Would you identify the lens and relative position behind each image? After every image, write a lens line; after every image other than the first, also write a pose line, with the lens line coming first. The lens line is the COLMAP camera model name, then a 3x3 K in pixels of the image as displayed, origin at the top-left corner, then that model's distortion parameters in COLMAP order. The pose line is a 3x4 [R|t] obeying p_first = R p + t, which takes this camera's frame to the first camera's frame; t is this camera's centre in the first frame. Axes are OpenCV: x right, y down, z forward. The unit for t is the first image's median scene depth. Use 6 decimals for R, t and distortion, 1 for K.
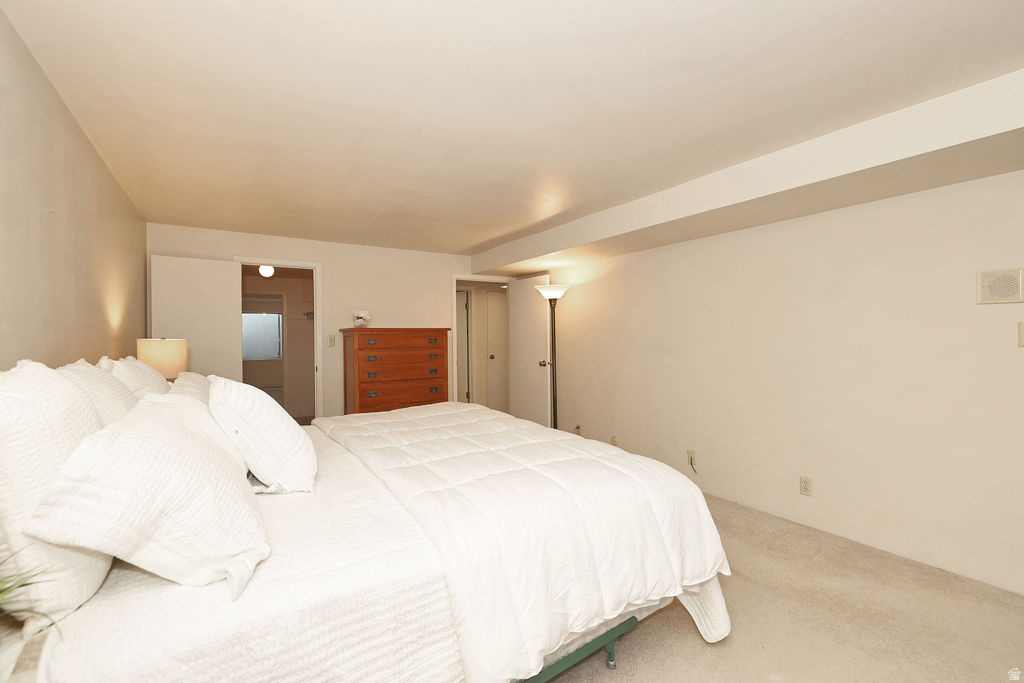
lens RADIAL K [[425.8, 0, 513.2], [0, 425.8, 332.7], [0, 0, 1]] dist [0.000362, -0.003773]
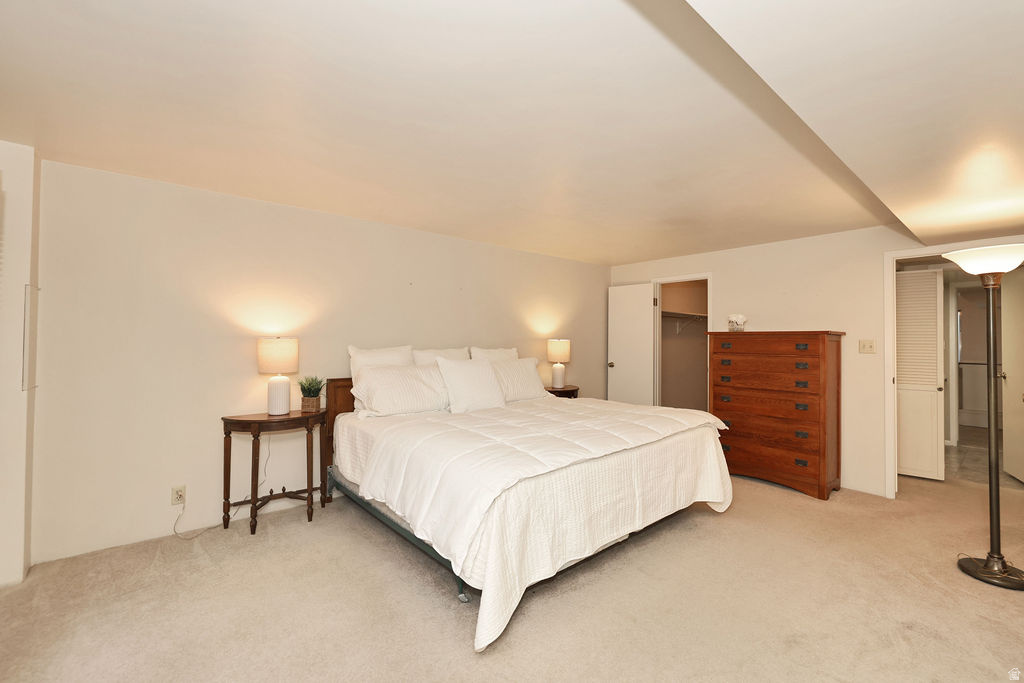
lens RADIAL K [[425.8, 0, 513.2], [0, 425.8, 332.7], [0, 0, 1]] dist [0.000362, -0.003773]
pose [[0.131045, -0.004406, -0.991367, 0.555353], [0.003762, 0.999985, -0.003947, -0.006737], [0.991369, -0.003212, 0.131060, 0.360088]]
